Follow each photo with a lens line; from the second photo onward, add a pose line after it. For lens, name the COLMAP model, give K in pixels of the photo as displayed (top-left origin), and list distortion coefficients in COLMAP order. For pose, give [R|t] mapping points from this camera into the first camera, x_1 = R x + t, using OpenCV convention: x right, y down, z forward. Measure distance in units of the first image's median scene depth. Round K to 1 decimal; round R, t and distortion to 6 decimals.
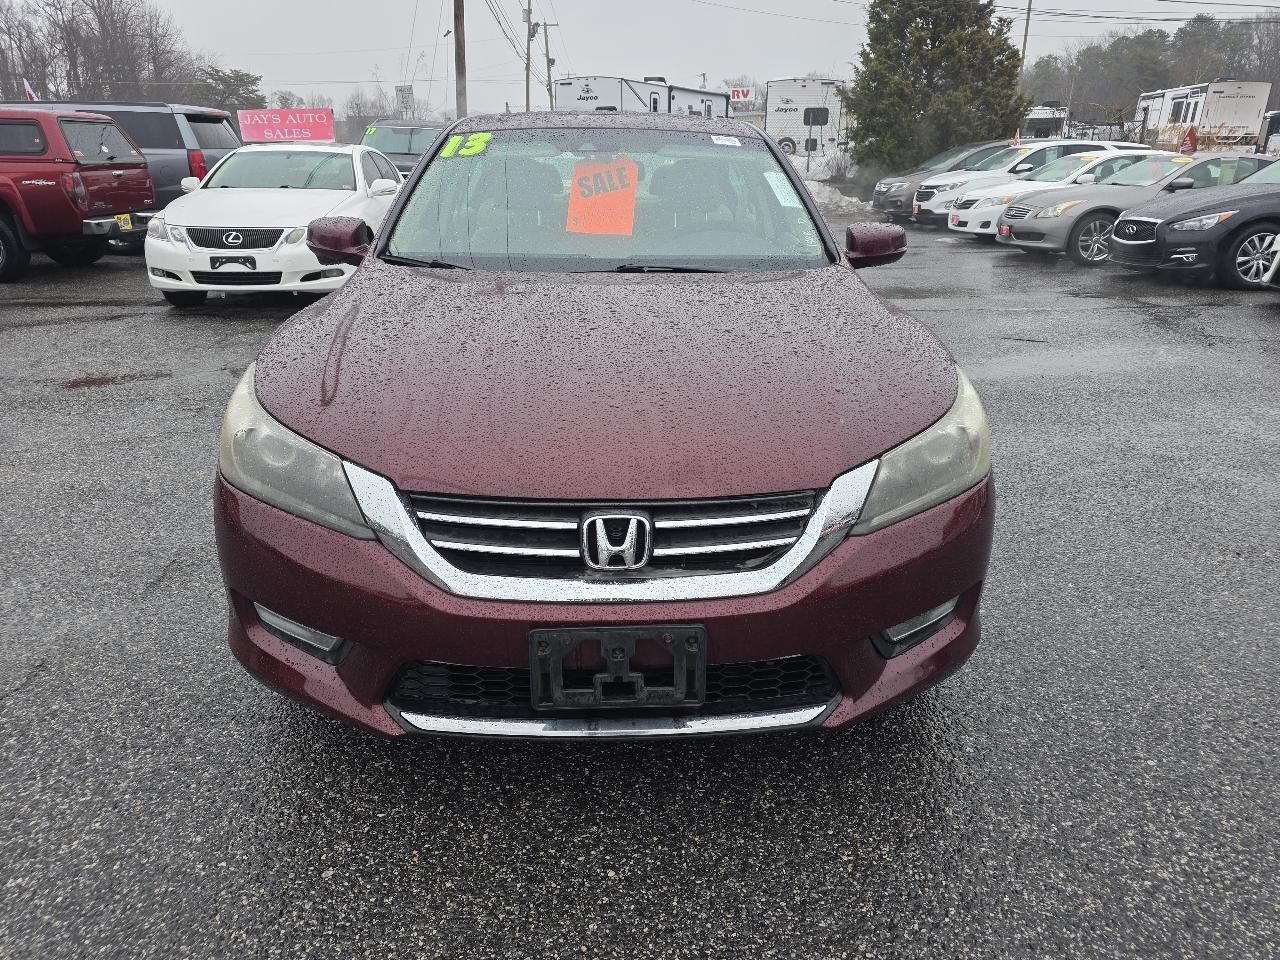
lens RADIAL K [[862.8, 0, 644.6], [0, 862.8, 485.8], [0, 0, 1]] dist [0.057763, -0.044687]
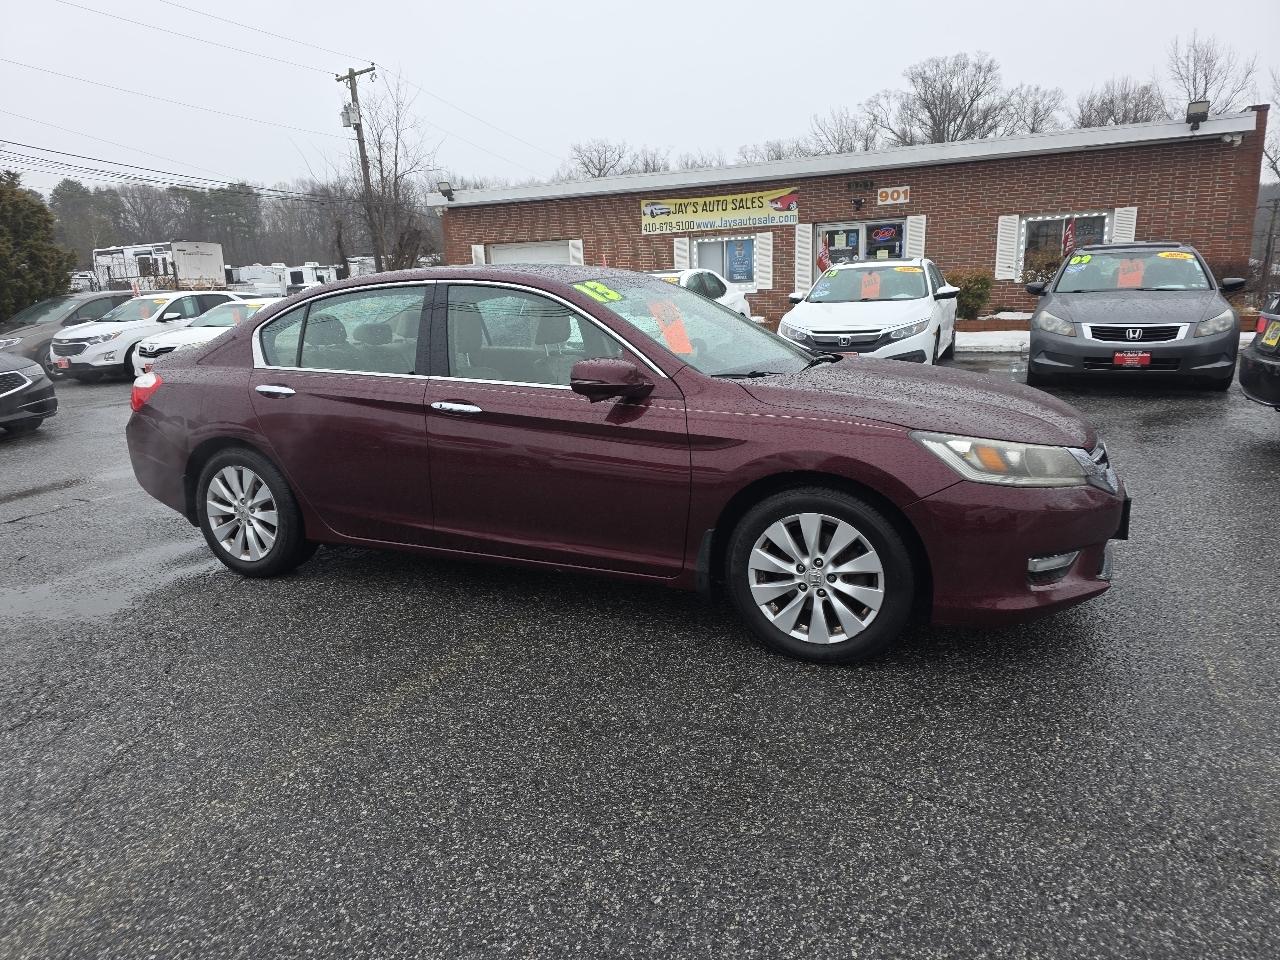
lens RADIAL K [[862.8, 0, 630.3], [0, 862.8, 483.7], [0, 0, 1]] dist [0.057763, -0.044687]
pose [[0.467576, -0.214678, 0.857488, -0.161618], [0.348108, 0.936392, 0.044614, -0.024245], [-0.812523, 0.277638, 0.512566, 0.057477]]
